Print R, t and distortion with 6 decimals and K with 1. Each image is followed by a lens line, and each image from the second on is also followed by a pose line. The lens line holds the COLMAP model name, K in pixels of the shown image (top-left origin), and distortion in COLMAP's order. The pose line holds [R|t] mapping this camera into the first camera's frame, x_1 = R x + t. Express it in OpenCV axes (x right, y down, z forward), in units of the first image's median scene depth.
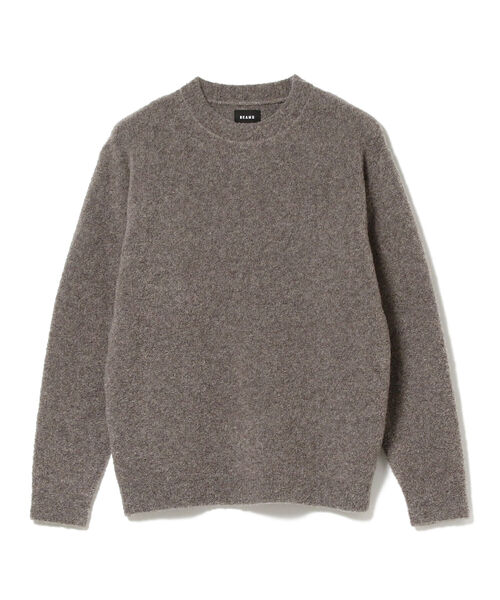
lens RADIAL K [[2767.0, 0, 248.6], [0, 2767.0, 302.6], [0, 0, 1]] dist [0.057297, 0.000000]
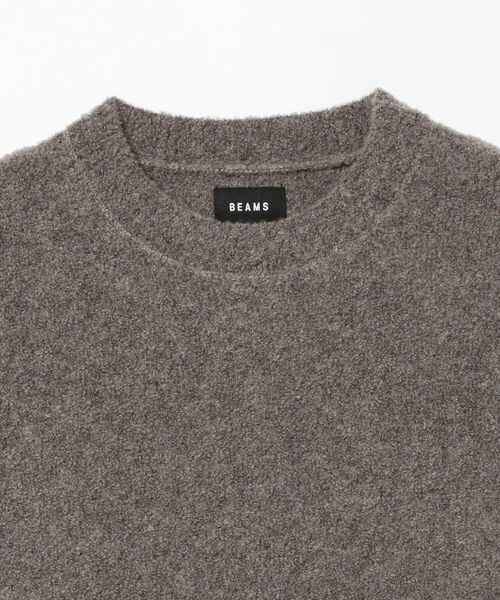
lens RADIAL K [[2125.6, 0, 251.7], [0, 2125.6, 299.7], [0, 0, 1]] dist [0.063961, 0.000000]
pose [[0.999070, -0.007752, 0.042424, -0.012283], [0.009097, 0.999459, -0.031619, -0.046052], [-0.042156, 0.031976, 0.998599, 0.724354]]
